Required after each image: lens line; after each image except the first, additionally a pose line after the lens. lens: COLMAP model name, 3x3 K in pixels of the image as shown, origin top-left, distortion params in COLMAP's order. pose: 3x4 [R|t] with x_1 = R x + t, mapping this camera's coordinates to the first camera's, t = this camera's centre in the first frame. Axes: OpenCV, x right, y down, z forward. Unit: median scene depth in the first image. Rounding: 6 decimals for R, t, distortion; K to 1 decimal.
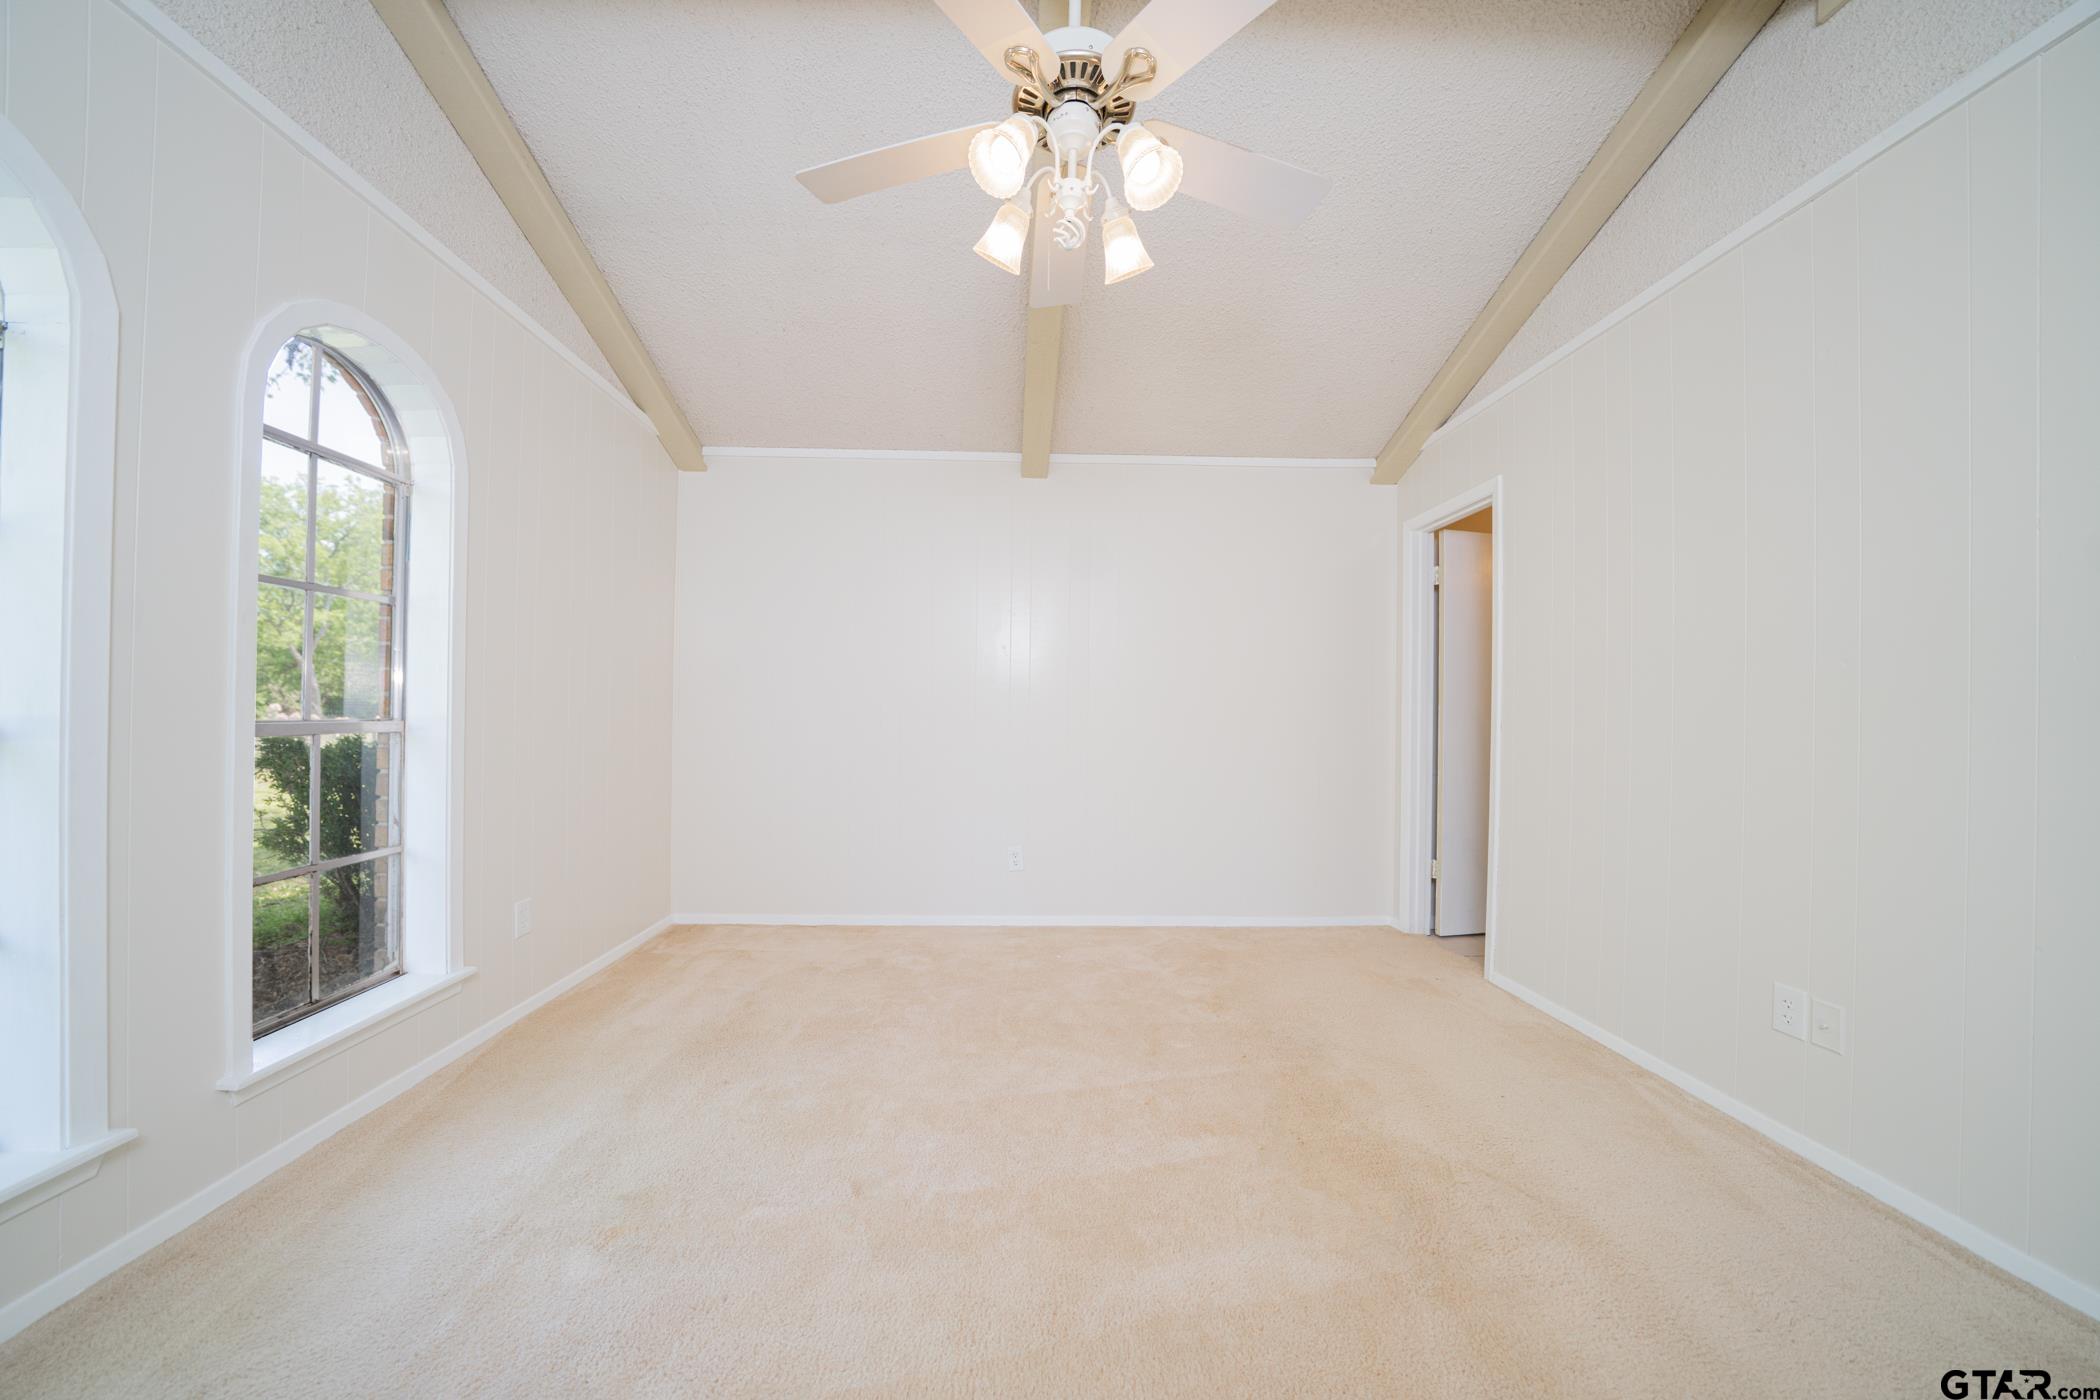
lens RADIAL K [[710.1, 0, 1041.0], [0, 710.1, 715.0], [0, 0, 1]] dist [-0.000429, -0.000010]
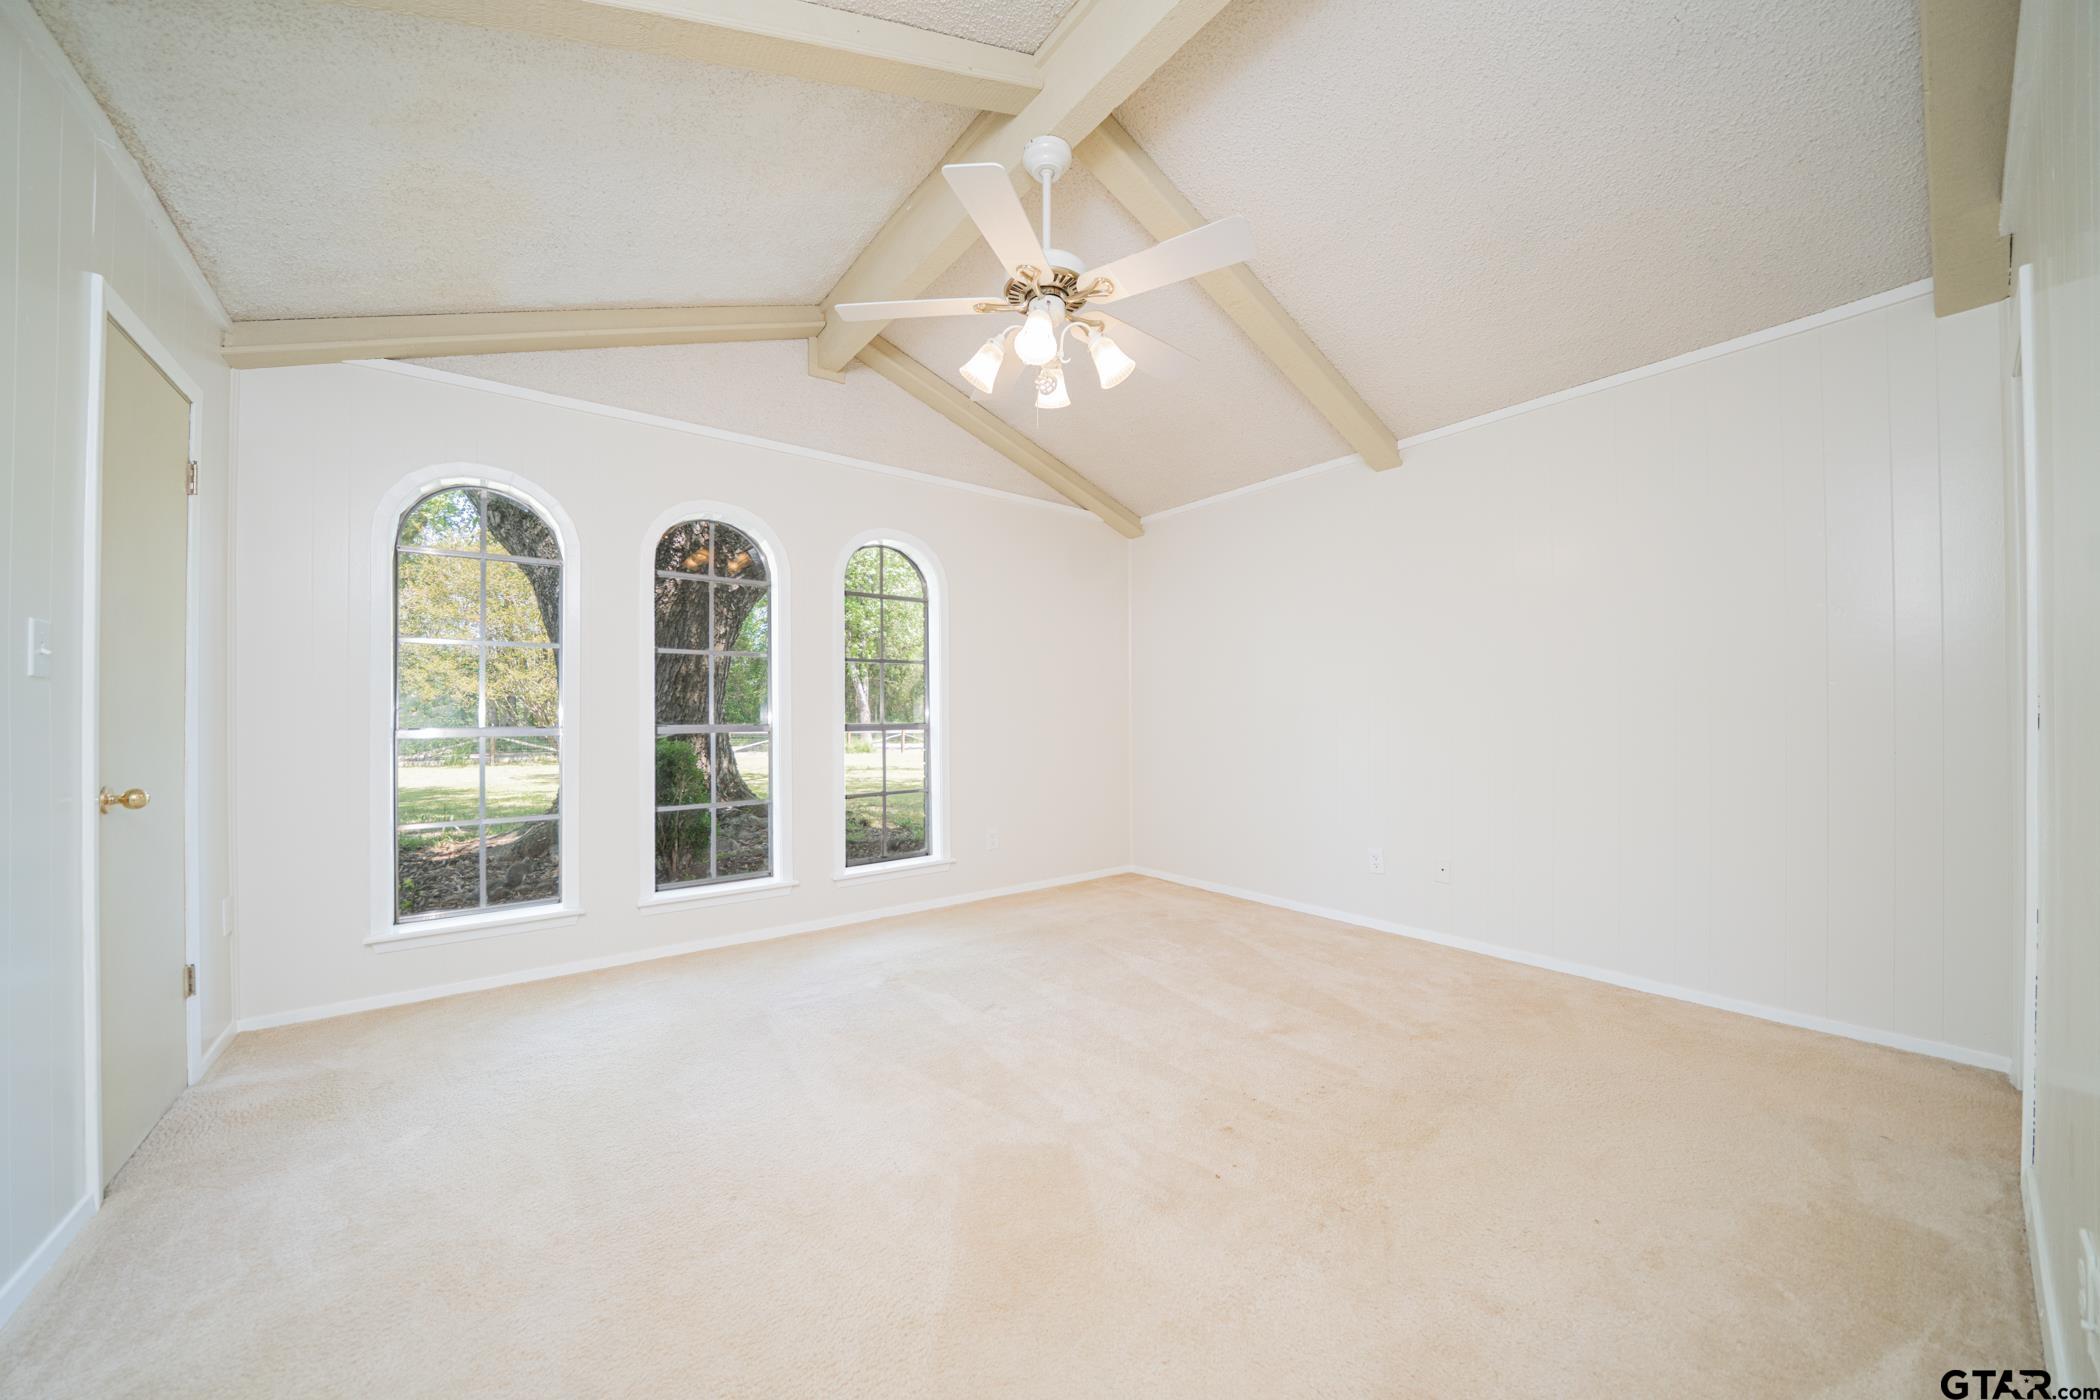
lens RADIAL K [[710.1, 0, 1034.5], [0, 710.1, 710.5], [0, 0, 1]] dist [-0.000429, -0.000010]
pose [[0.598217, -0.020950, -0.801060, 0.484993], [0.017790, 0.999759, -0.012862, -0.001358], [0.801136, -0.006556, 0.598446, 0.036195]]
